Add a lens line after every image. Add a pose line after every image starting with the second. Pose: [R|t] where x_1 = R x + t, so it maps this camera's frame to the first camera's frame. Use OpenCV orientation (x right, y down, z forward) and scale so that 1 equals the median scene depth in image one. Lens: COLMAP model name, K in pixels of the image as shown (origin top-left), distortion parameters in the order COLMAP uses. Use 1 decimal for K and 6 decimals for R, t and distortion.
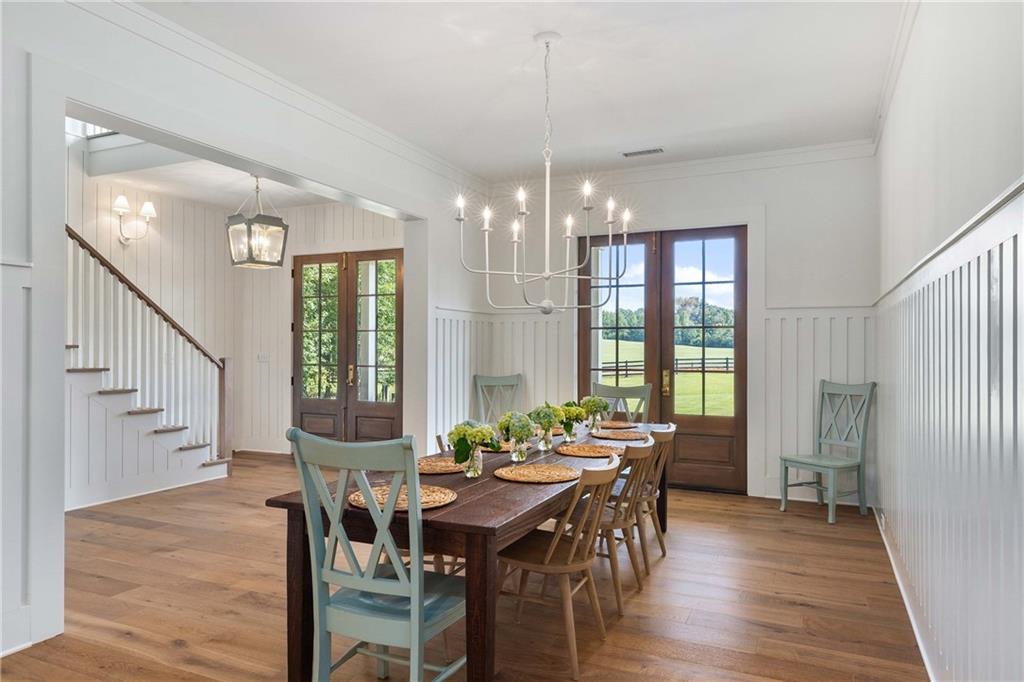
lens RADIAL K [[675.2, 0, 517.9], [0, 675.2, 344.1], [0, 0, 1]] dist [0.018146, -0.000636]
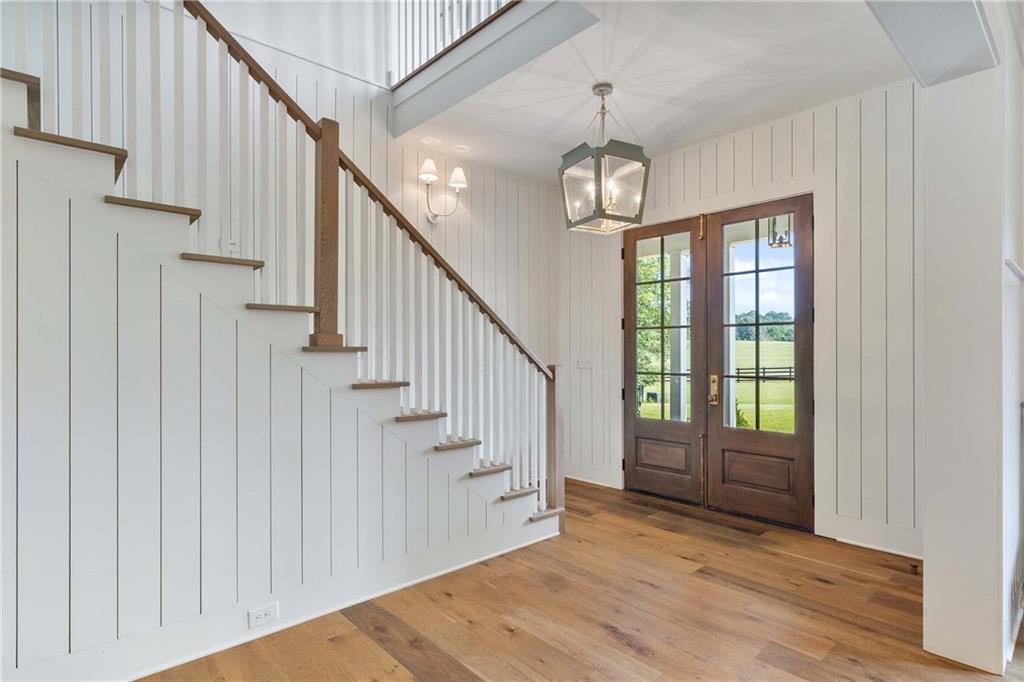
lens RADIAL K [[566.4, 0, 513.6], [0, 566.4, 349.1], [0, 0, 1]] dist [0.005038, 0.000121]
pose [[0.922948, -0.004625, -0.384896, -0.231991], [0.005053, 0.999987, 0.000102, 0.003304], [0.384891, -0.002039, 0.922960, 0.416143]]
